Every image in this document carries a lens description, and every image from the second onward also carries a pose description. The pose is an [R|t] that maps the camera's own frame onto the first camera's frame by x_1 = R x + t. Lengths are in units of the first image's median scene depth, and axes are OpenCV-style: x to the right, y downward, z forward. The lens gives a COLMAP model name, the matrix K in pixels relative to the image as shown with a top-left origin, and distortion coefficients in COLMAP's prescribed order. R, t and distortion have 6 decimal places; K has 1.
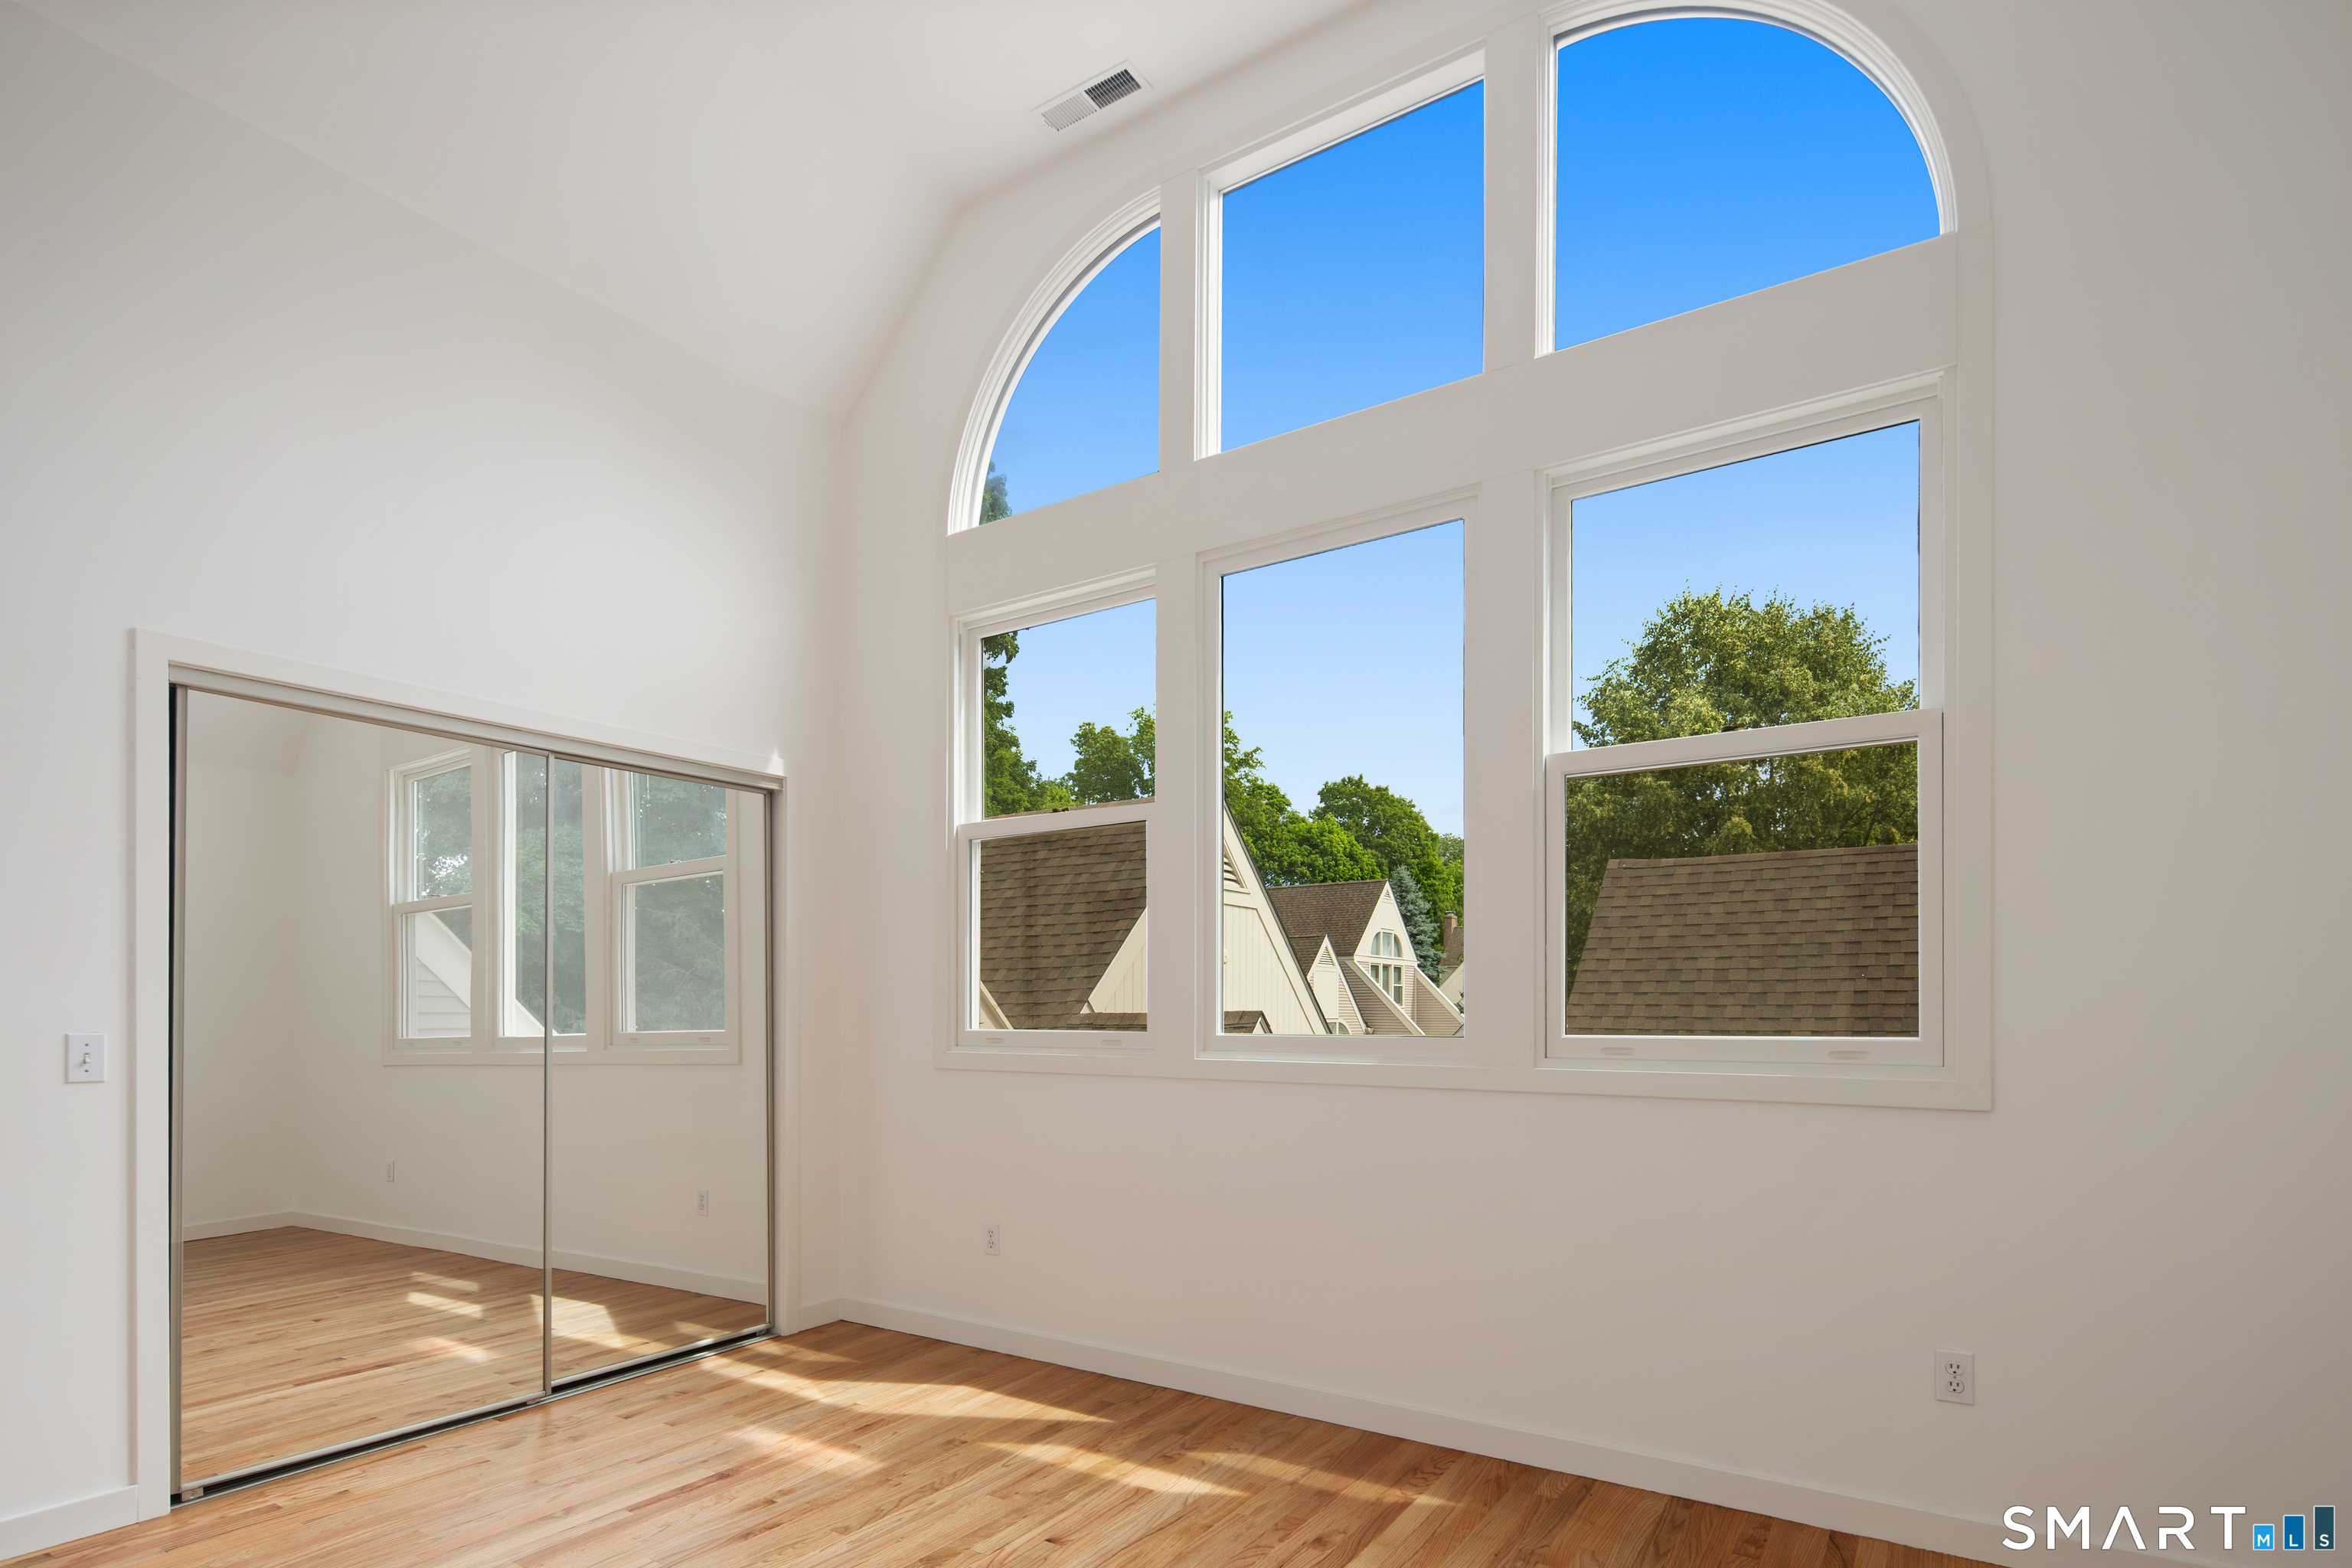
lens RADIAL K [[1188.8, 0, 1162.7], [0, 1188.8, 774.9], [0, 0, 1]] dist [-0.000517, -0.003267]
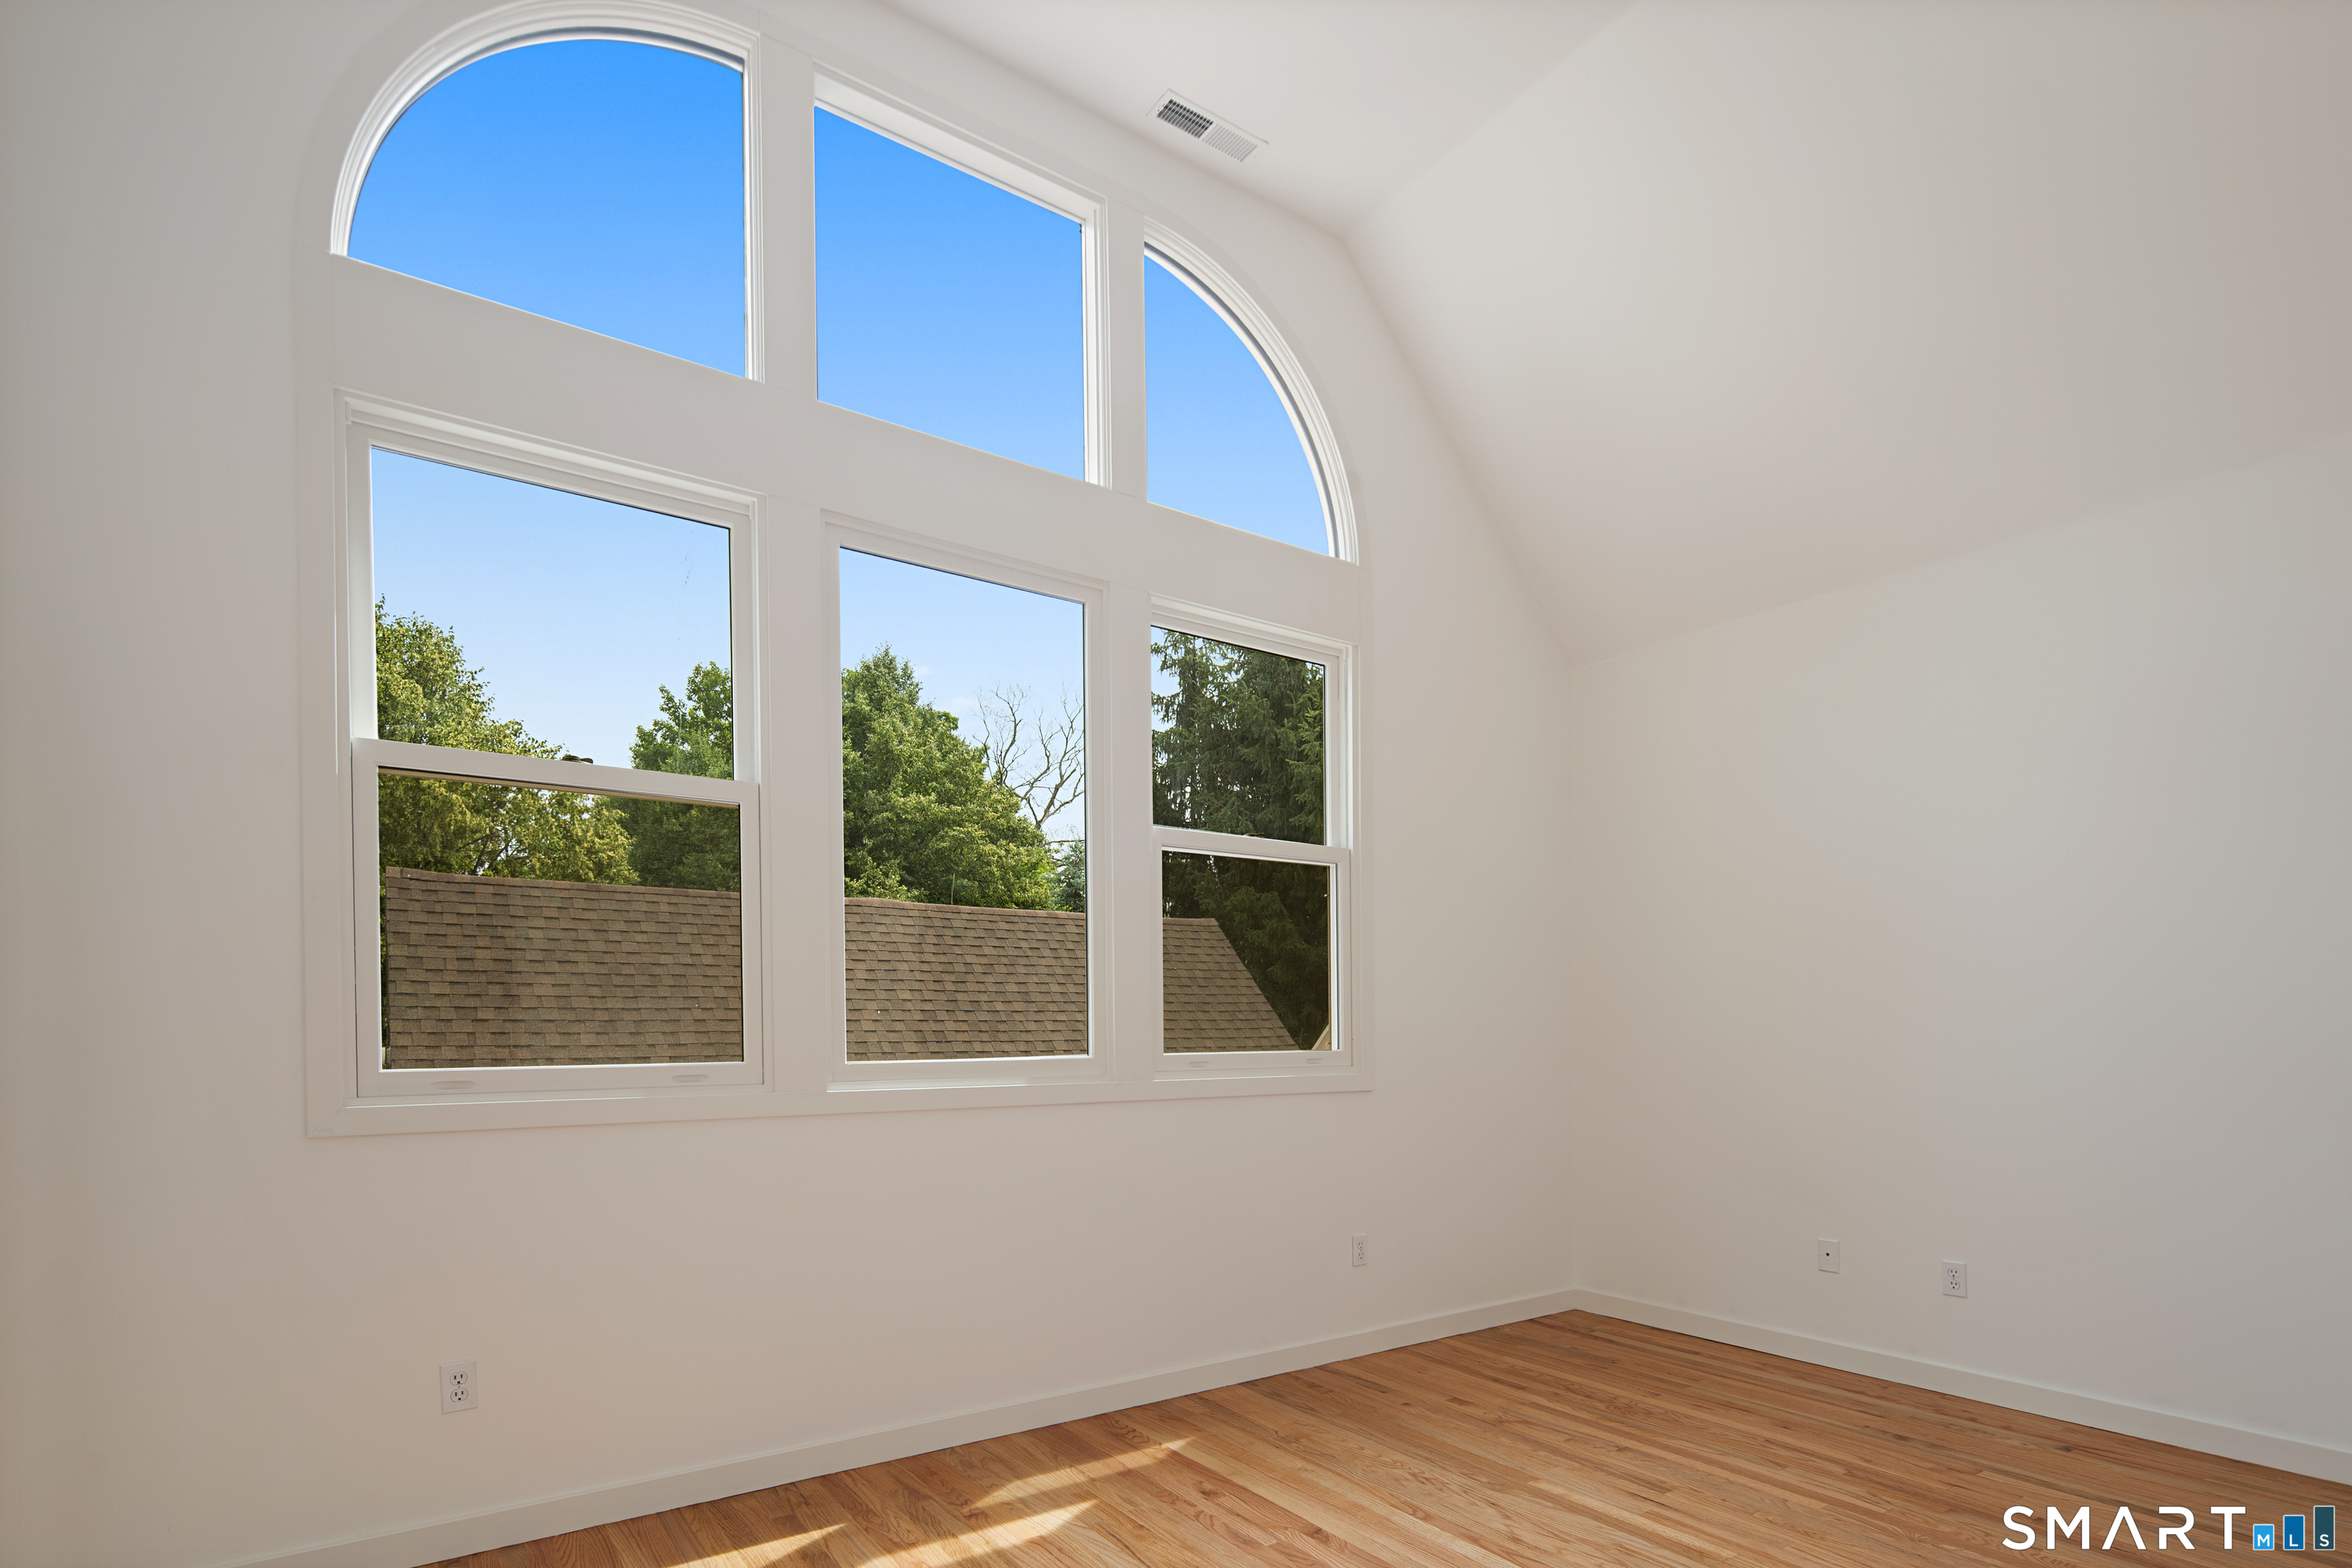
lens RADIAL K [[1188.8, 0, 1177.9], [0, 1188.8, 805.8], [0, 0, 1]] dist [-0.000517, -0.003267]
pose [[0.343538, 0.173970, 0.922885, -0.294129], [-0.174749, 0.977372, -0.119192, 0.037758], [-0.922737, -0.120326, 0.366166, 0.190737]]
